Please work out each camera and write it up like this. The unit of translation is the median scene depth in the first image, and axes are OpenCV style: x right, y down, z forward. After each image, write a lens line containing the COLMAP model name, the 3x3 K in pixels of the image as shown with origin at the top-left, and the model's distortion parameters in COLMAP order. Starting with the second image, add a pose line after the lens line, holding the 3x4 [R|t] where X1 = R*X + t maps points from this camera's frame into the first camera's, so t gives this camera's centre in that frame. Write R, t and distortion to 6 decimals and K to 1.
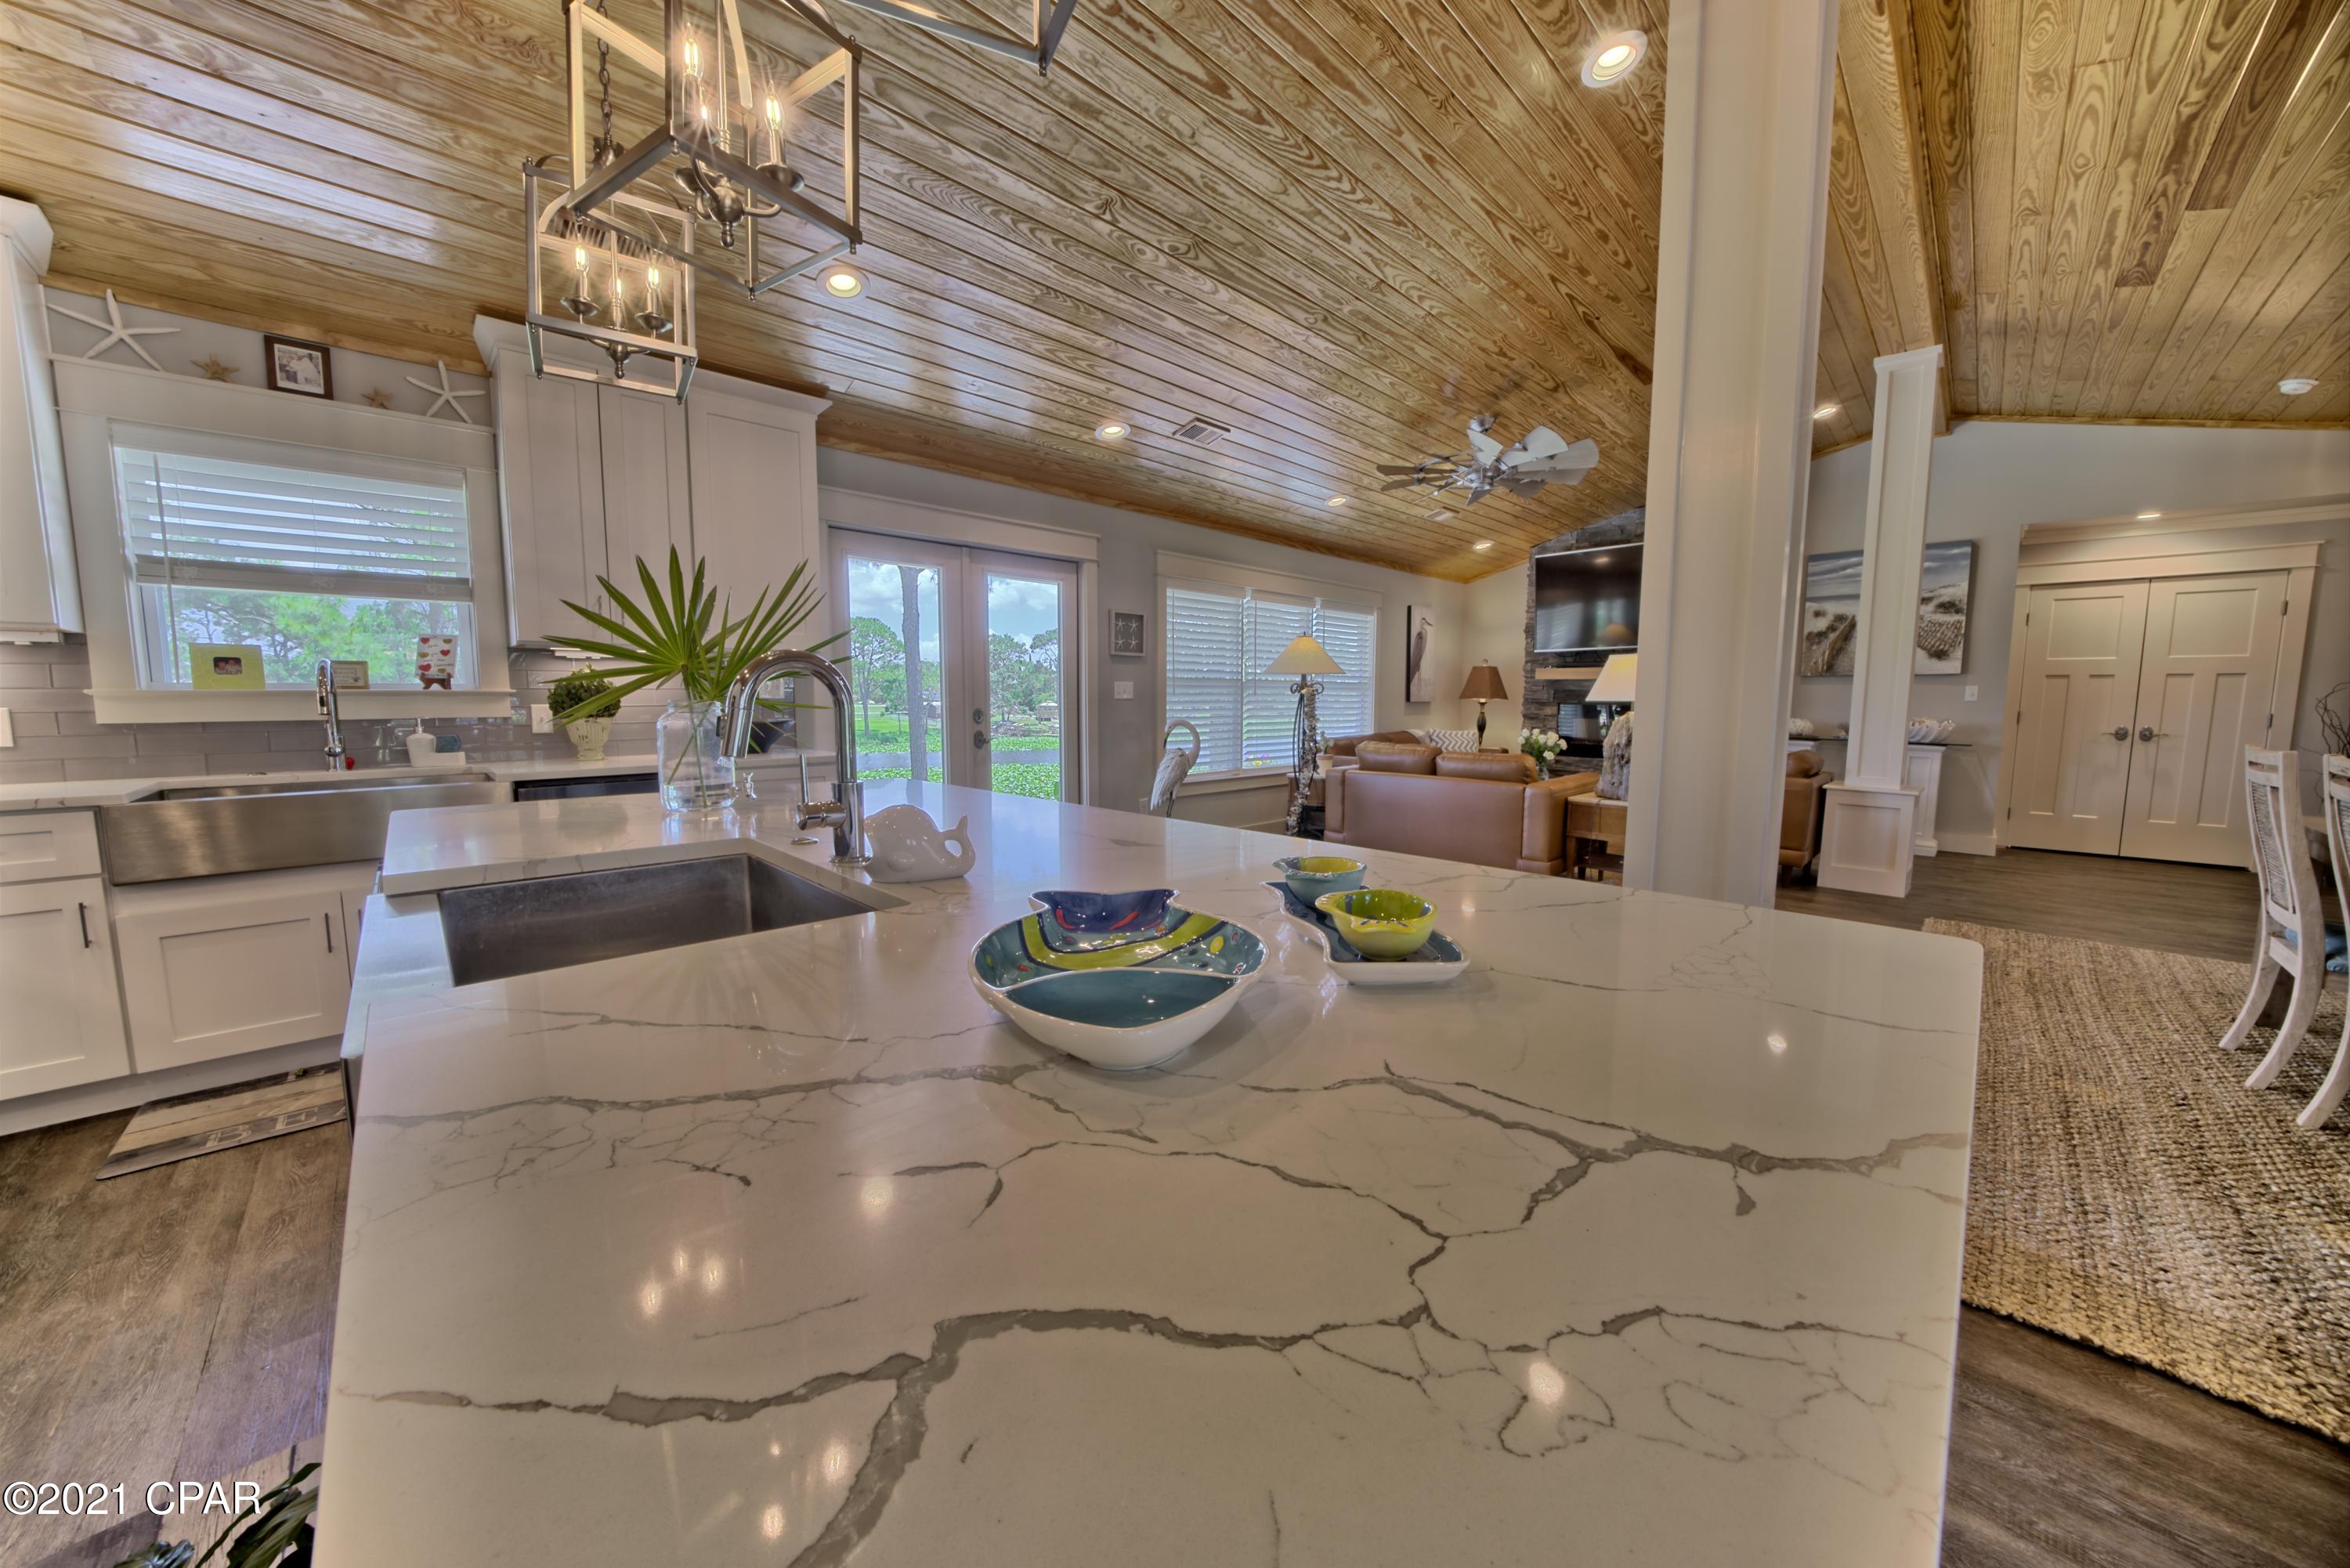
lens RADIAL K [[813.6, 0, 1170.4], [0, 813.6, 785.7], [0, 0, 1]] dist [-0.023033, 0.000237]
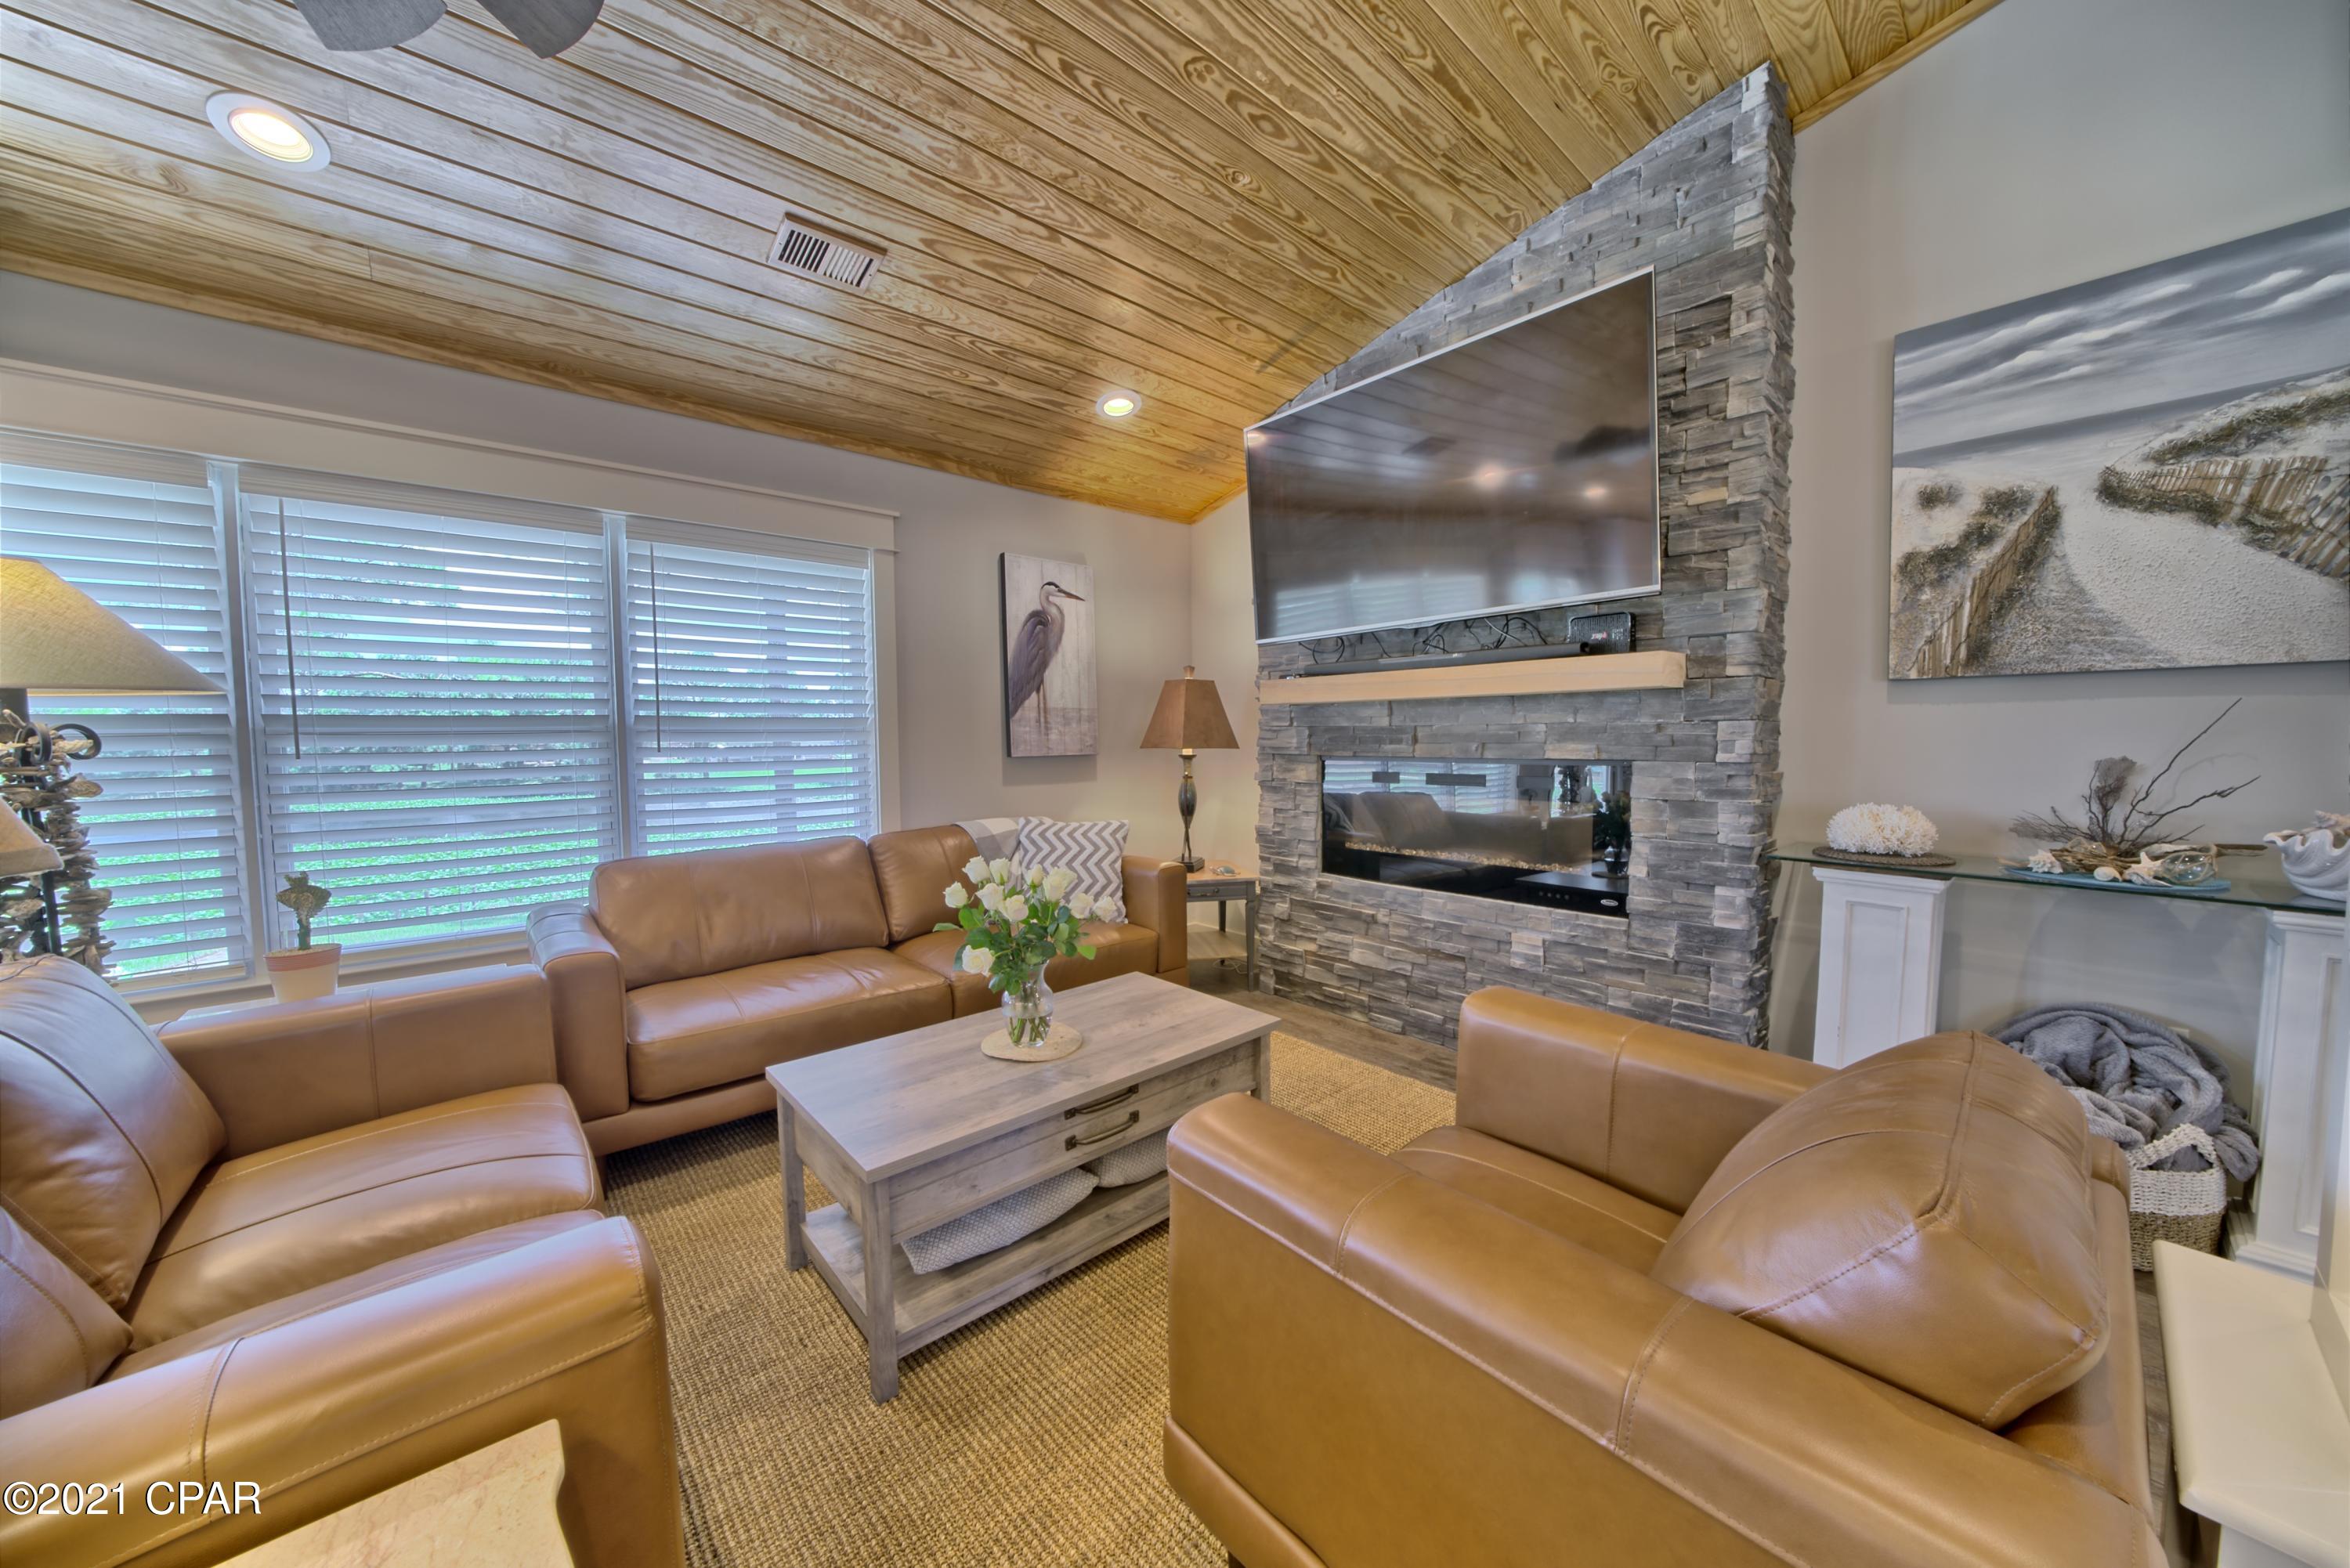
lens RADIAL K [[817.6, 0, 1175.0], [0, 817.6, 784.0], [0, 0, 1]] dist [-0.026024, 0.003068]
pose [[0.998002, -0.006307, -0.062861, 1.092041], [0.003177, 0.998756, -0.049770, -0.165707], [0.063096, 0.049471, 0.996781, 1.391570]]
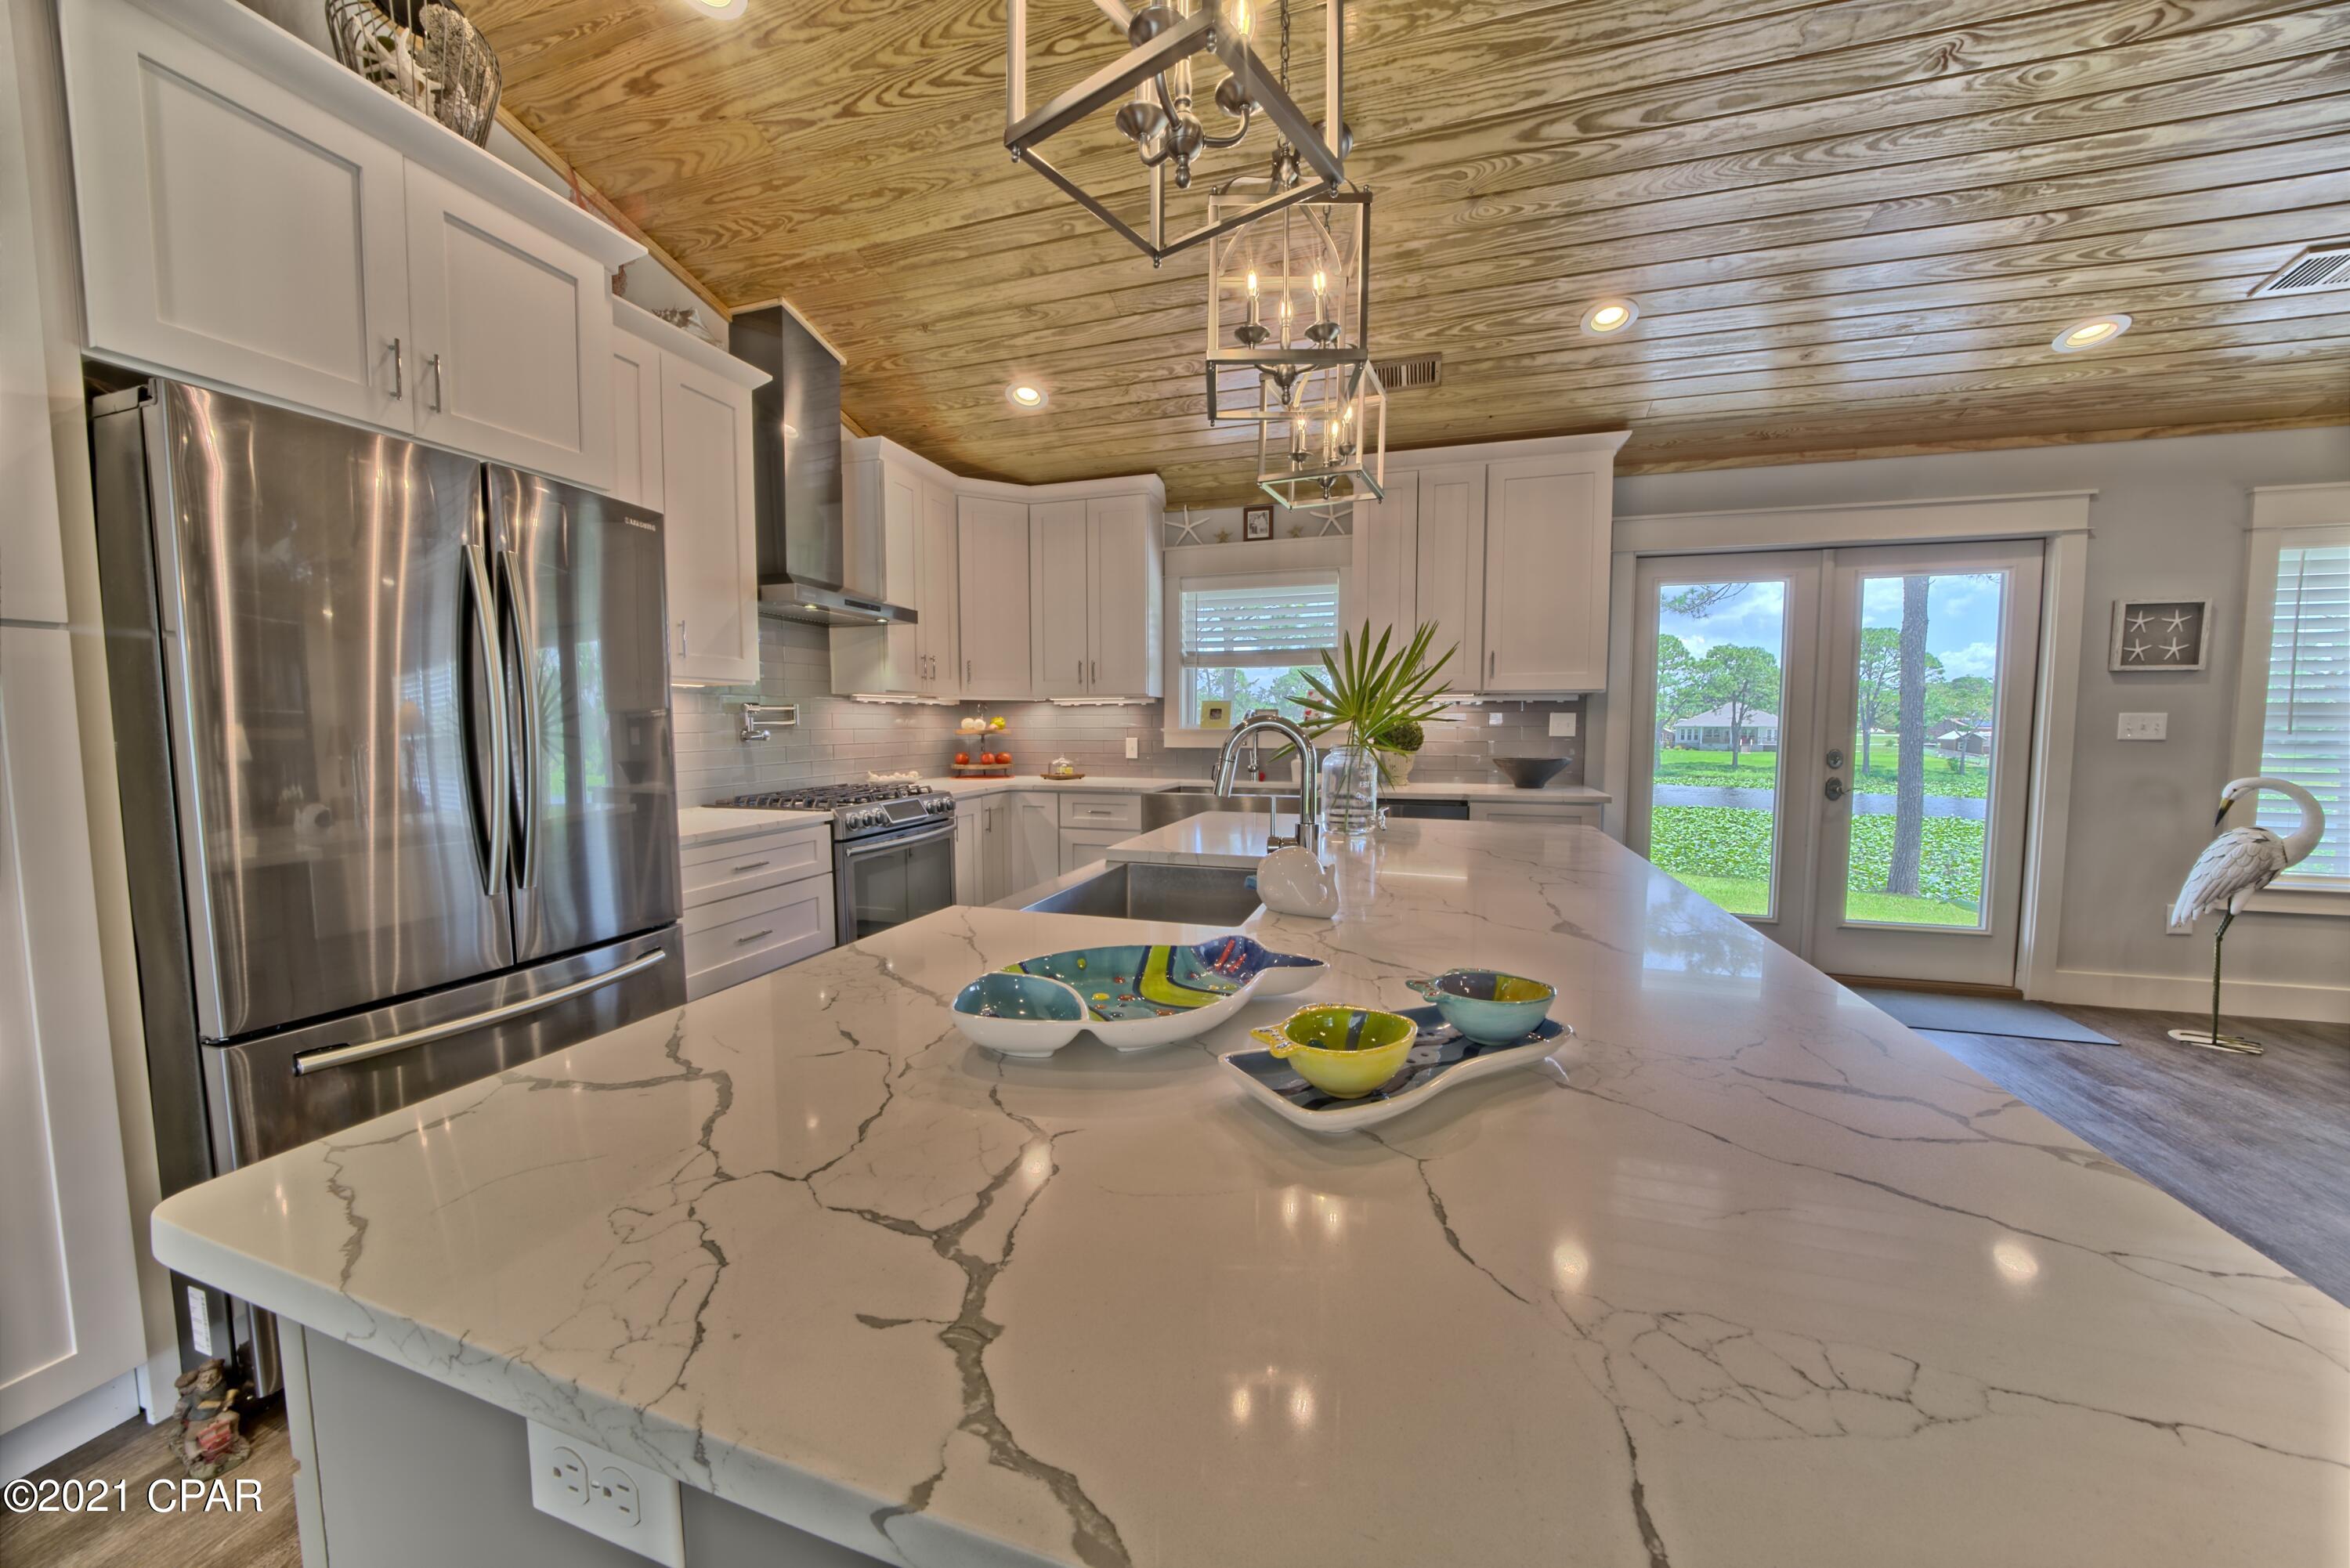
lens RADIAL K [[817.6, 0, 1175.0], [0, 817.6, 784.0], [0, 0, 1]] dist [-0.026024, 0.003068]
pose [[0.468378, 0.061921, -0.881356, 0.228602], [-0.092746, 0.995476, 0.020651, -0.027669], [0.878647, 0.072069, 0.472002, 0.104068]]
